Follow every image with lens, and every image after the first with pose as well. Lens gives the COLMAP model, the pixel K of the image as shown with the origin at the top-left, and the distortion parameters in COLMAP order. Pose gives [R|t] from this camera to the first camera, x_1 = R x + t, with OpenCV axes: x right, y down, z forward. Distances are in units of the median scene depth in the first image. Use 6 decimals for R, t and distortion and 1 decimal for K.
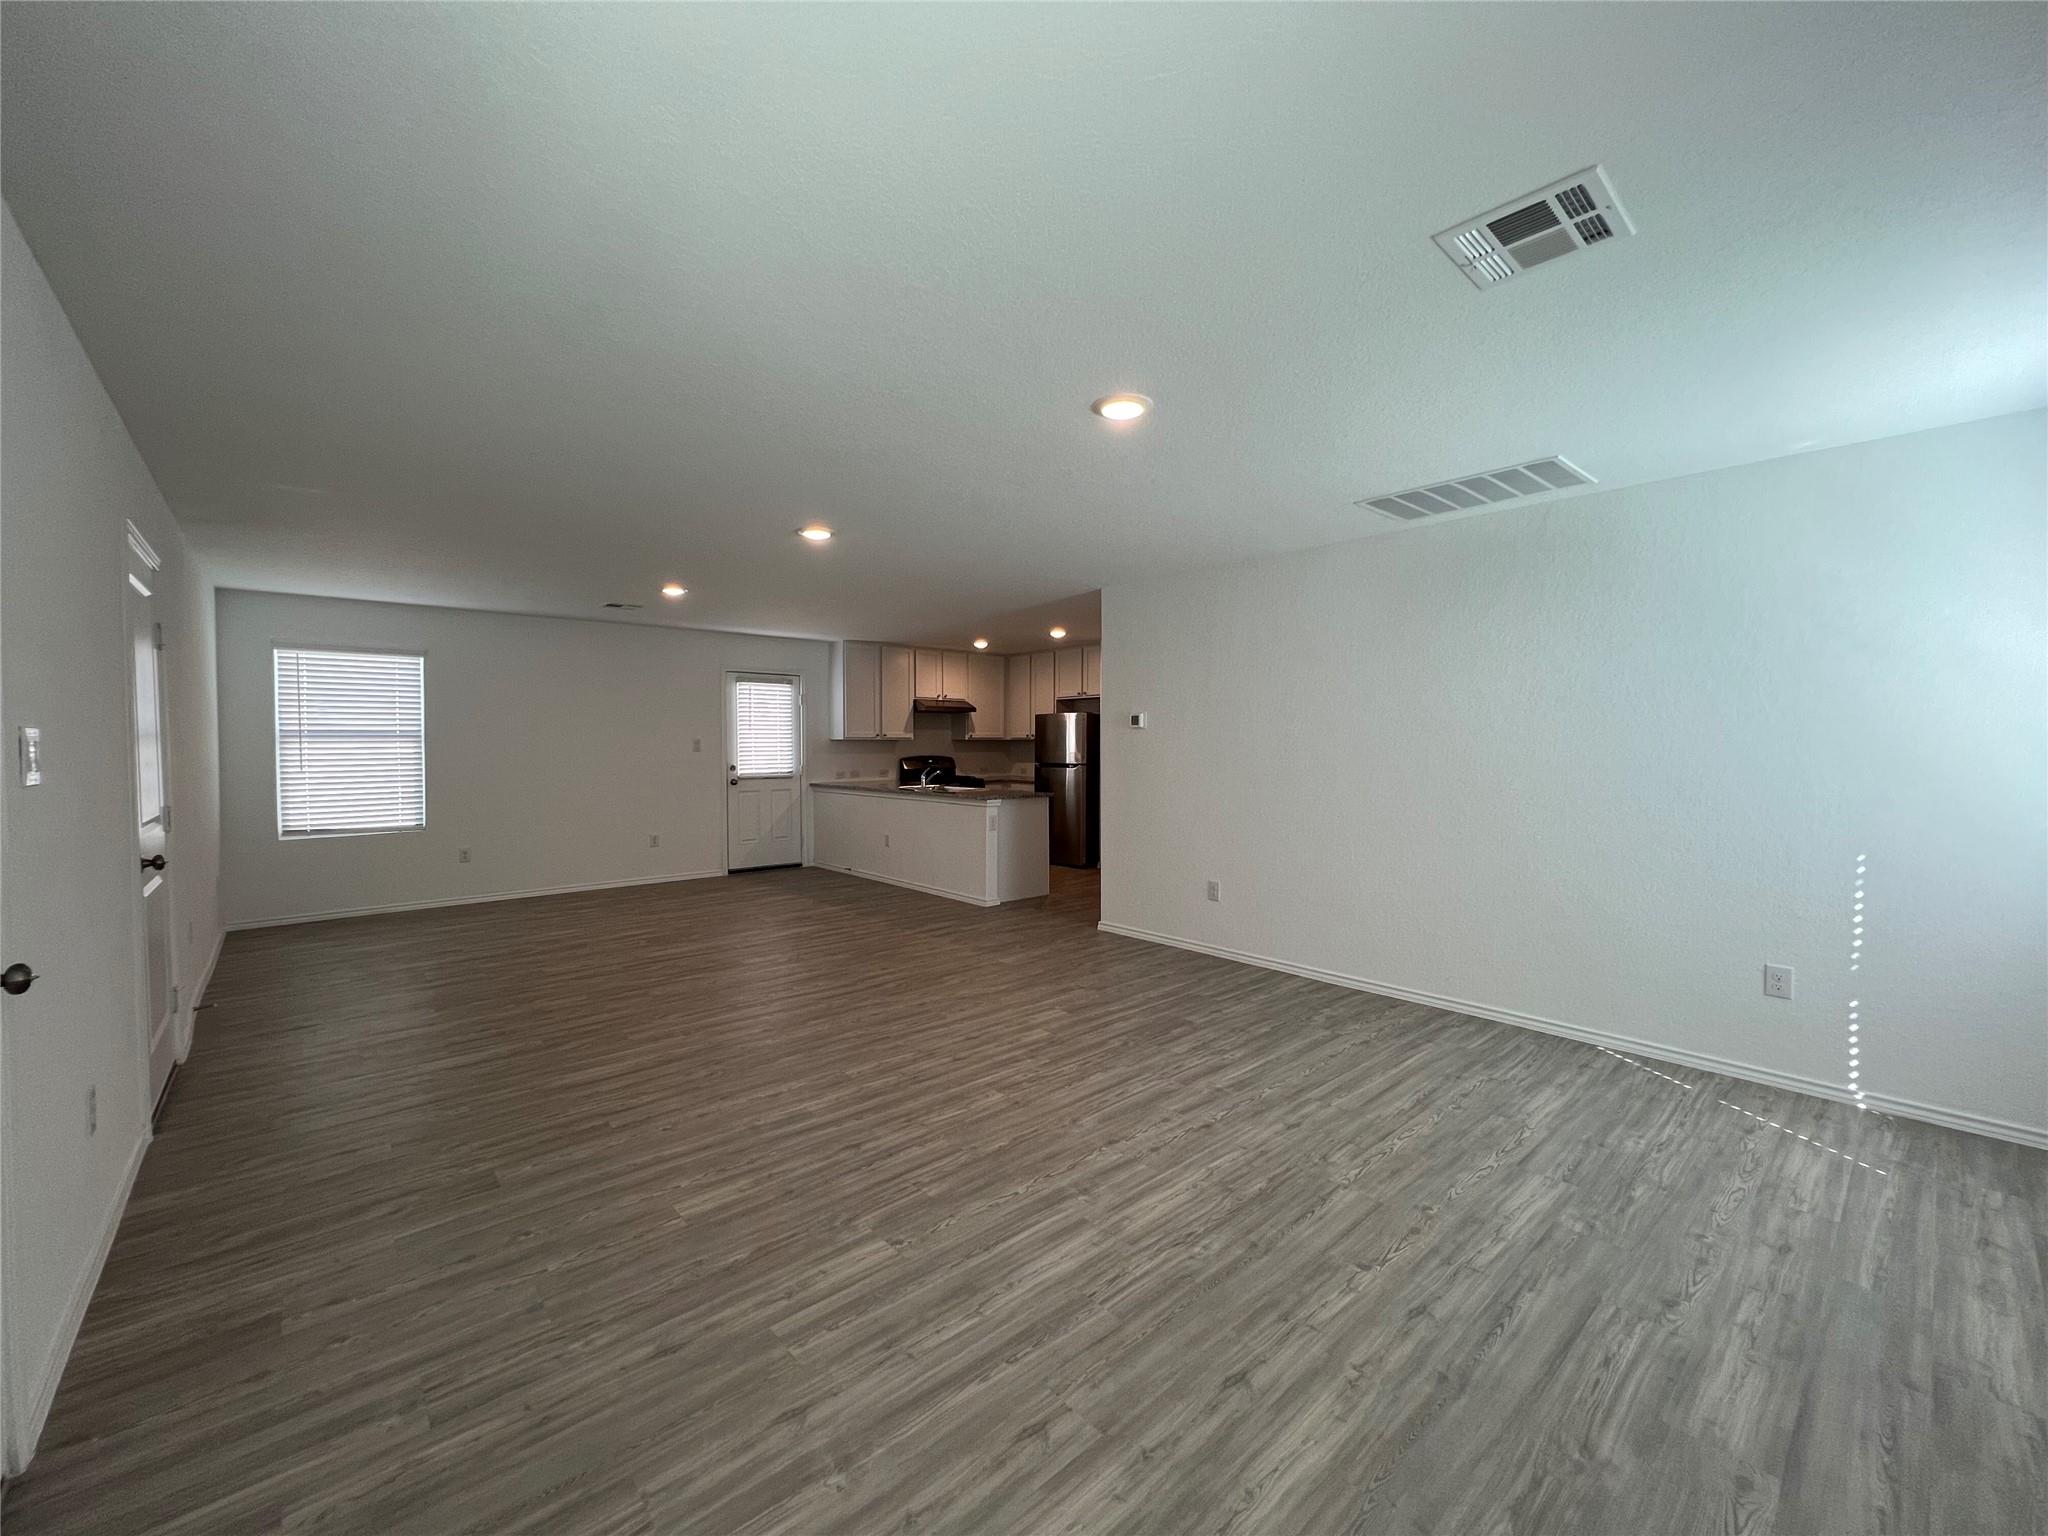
lens RADIAL K [[819.0, 0, 1016.1], [0, 819.0, 763.7], [0, 0, 1]] dist [0.001530, -0.000241]
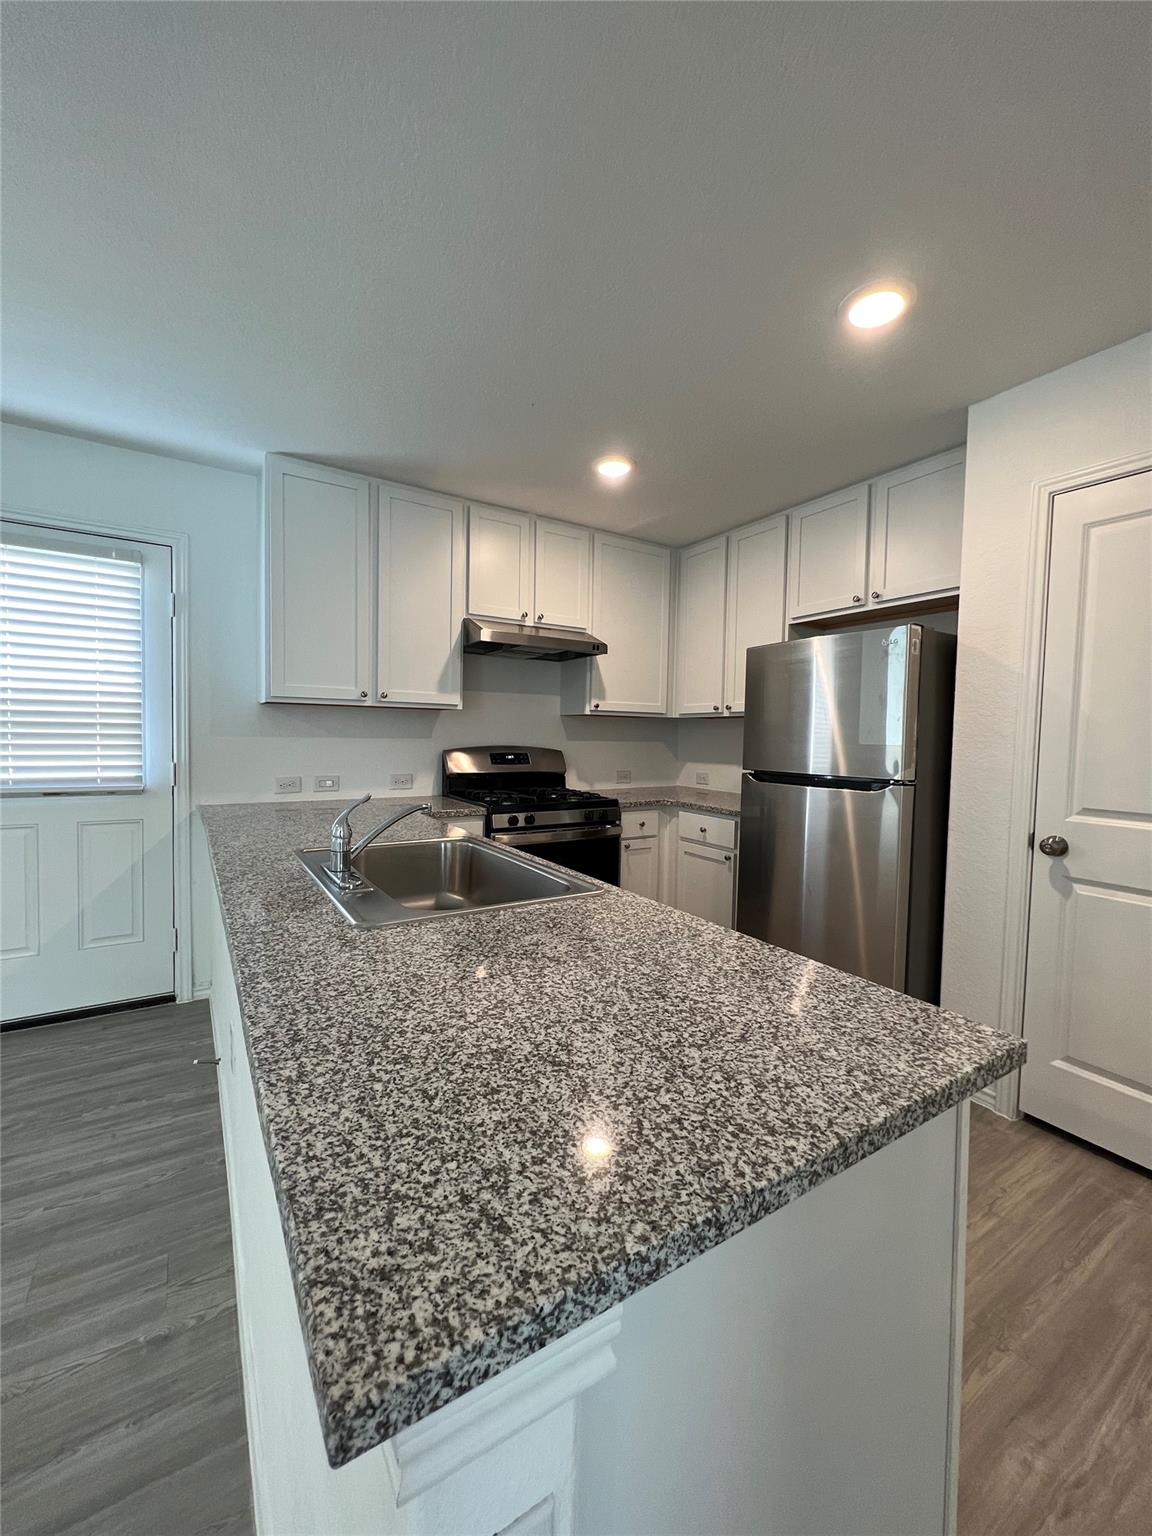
lens RADIAL K [[614.3, 0, 579.0], [0, 614.3, 761.7], [0, 0, 1]] dist [0.001530, -0.000241]
pose [[0.987950, 0.025703, -0.152623, -0.023792], [-0.023010, 0.999547, 0.019386, -0.020399], [0.153052, -0.015641, 0.988094, 1.588832]]
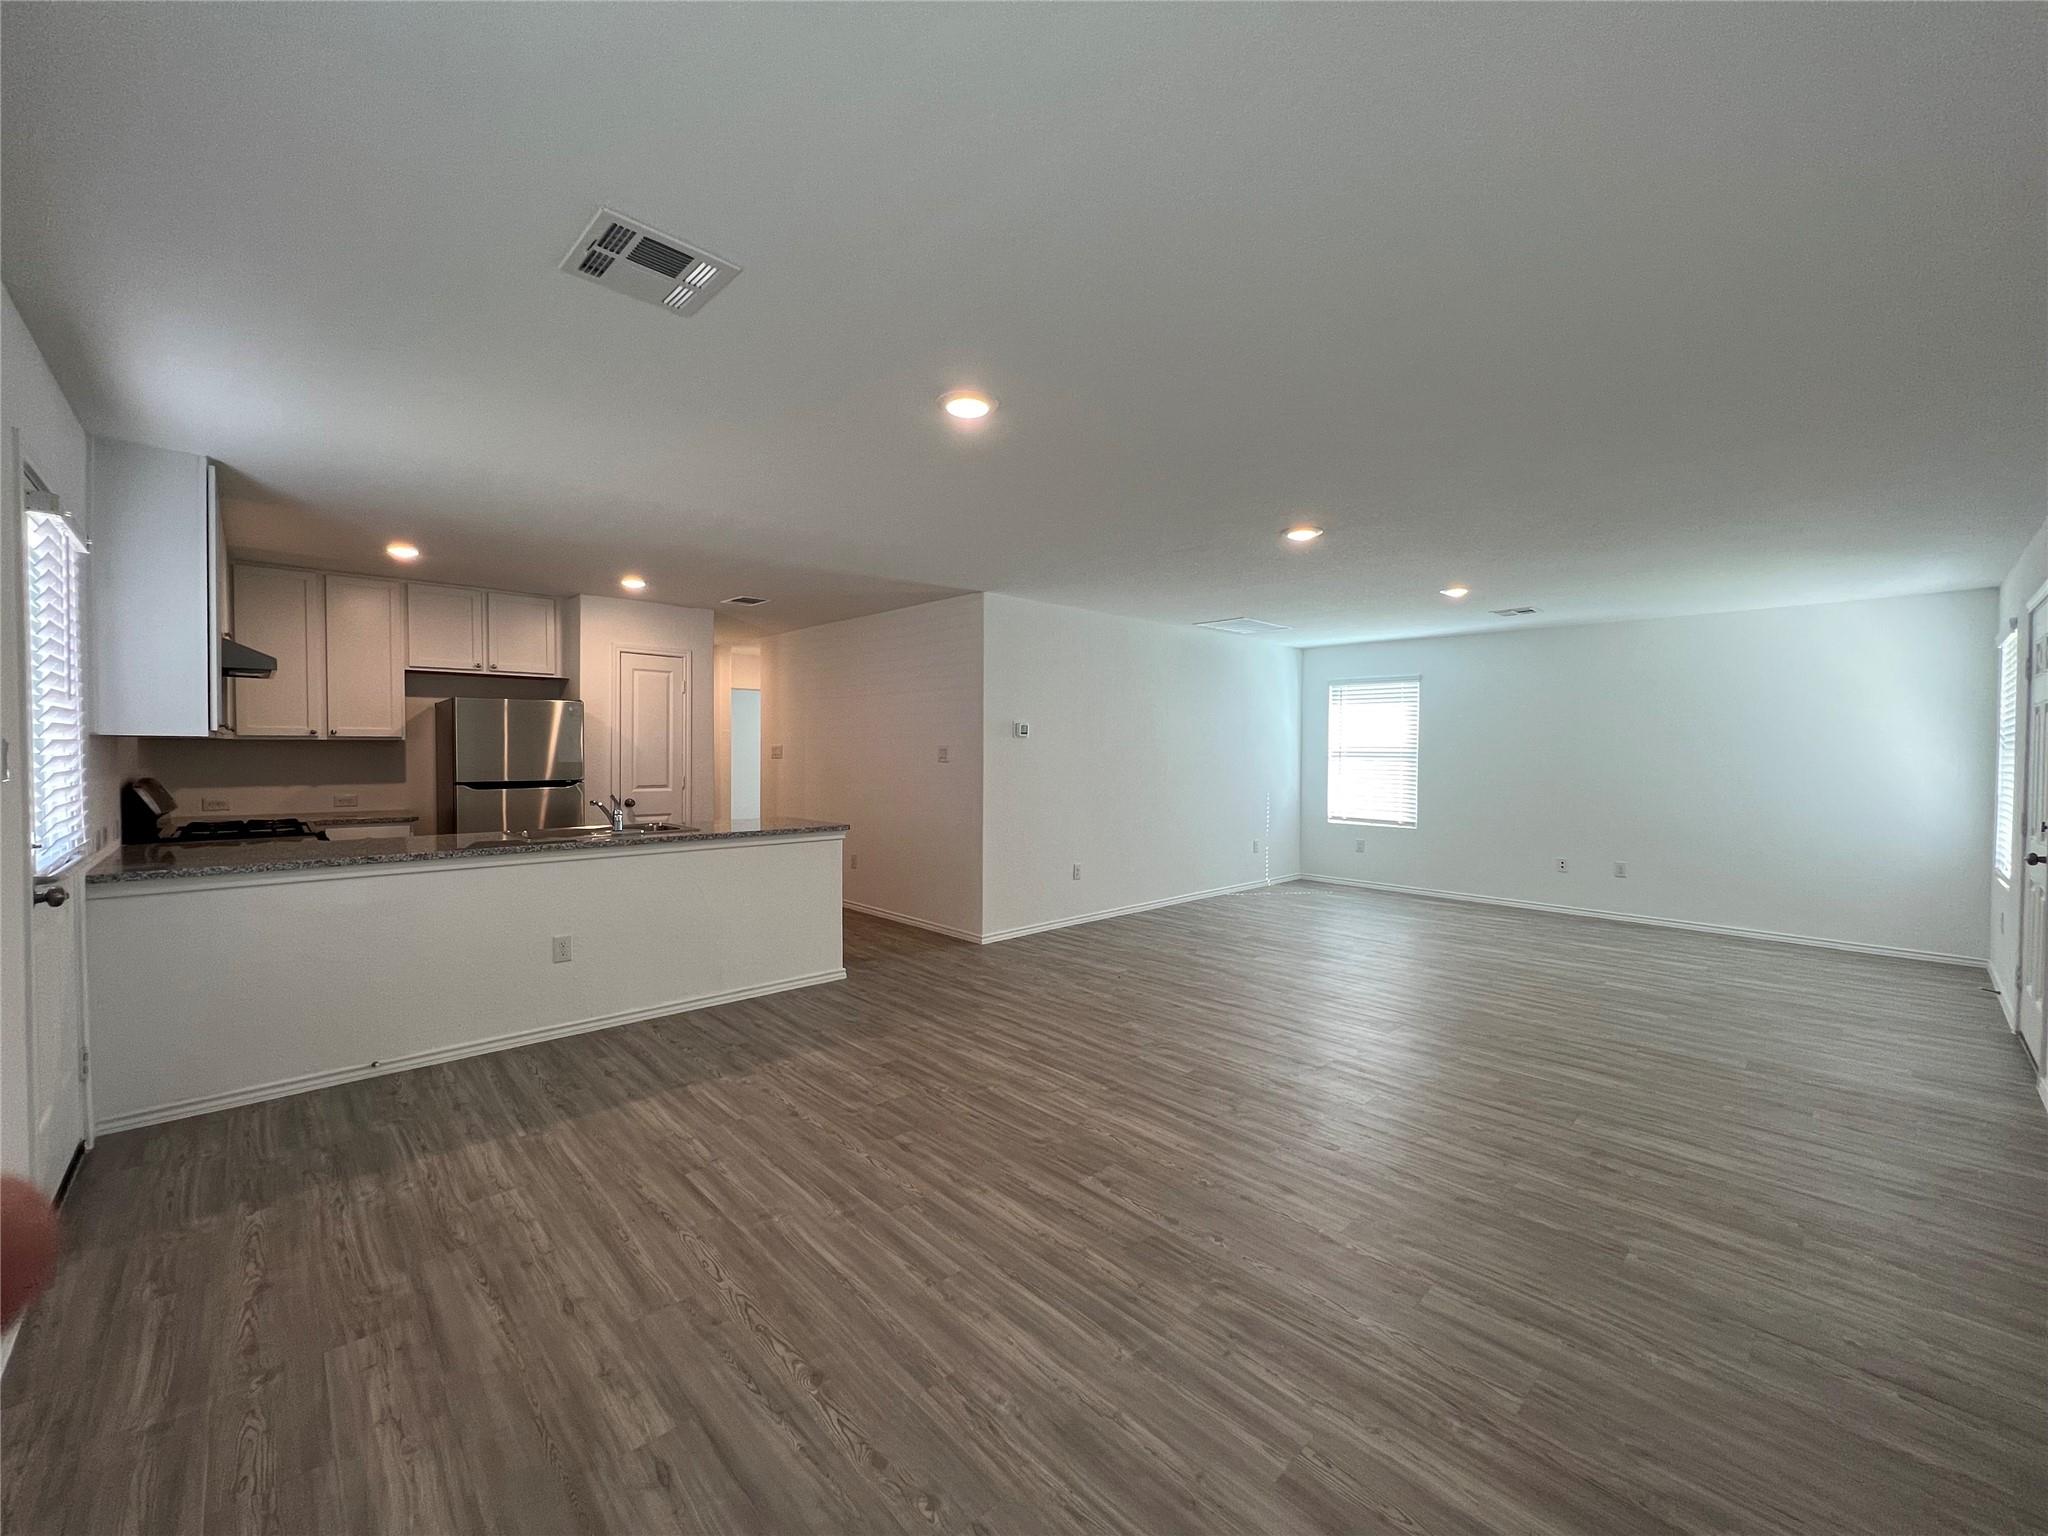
lens RADIAL K [[819.0, 0, 1015.9], [0, 819.0, 769.6], [0, 0, 1]] dist [0.001530, -0.000241]
pose [[-0.028636, -0.024725, 0.999284, -1.264529], [0.018493, 0.999510, 0.025260, -0.039219], [-0.999419, 0.019203, -0.028165, 1.450664]]
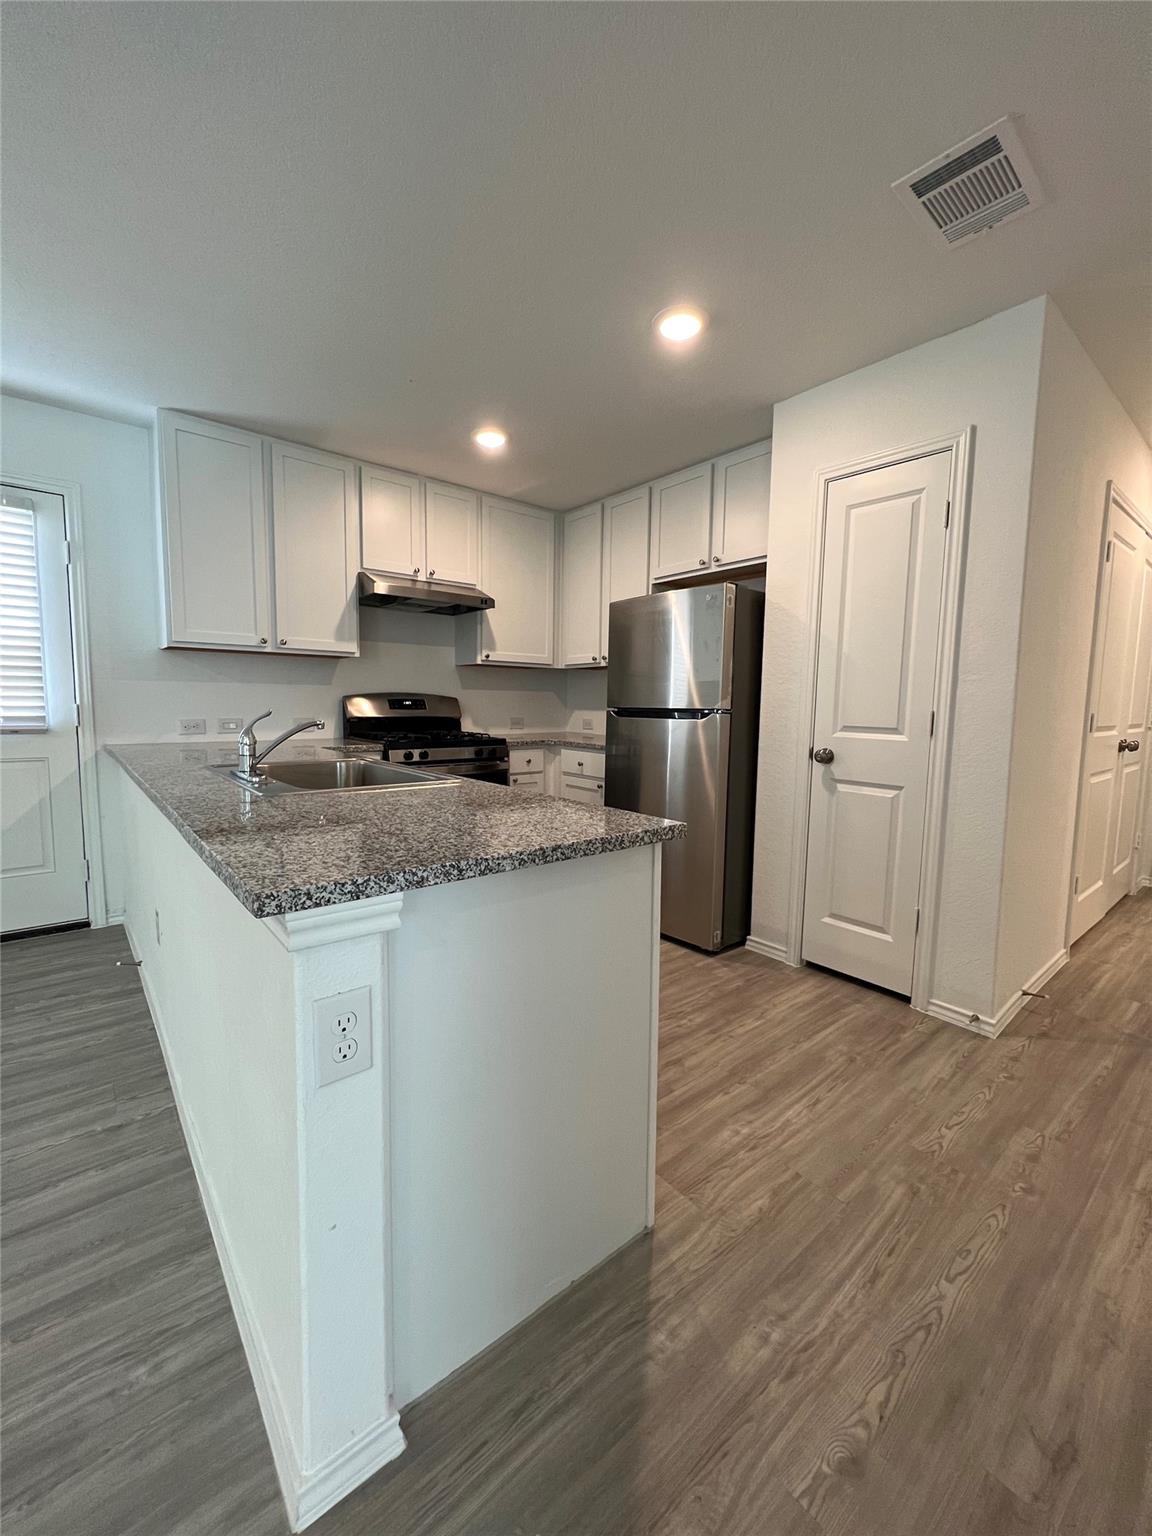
lens RADIAL K [[618.5, 0, 579.8], [0, 618.5, 761.5], [0, 0, 1]] dist [-0.004756, 0.000883]
pose [[0.999606, 0.016903, -0.022402, 0.035962], [-0.015292, 0.997413, 0.070234, 0.011677], [0.023532, -0.069864, 0.997279, 1.480870]]
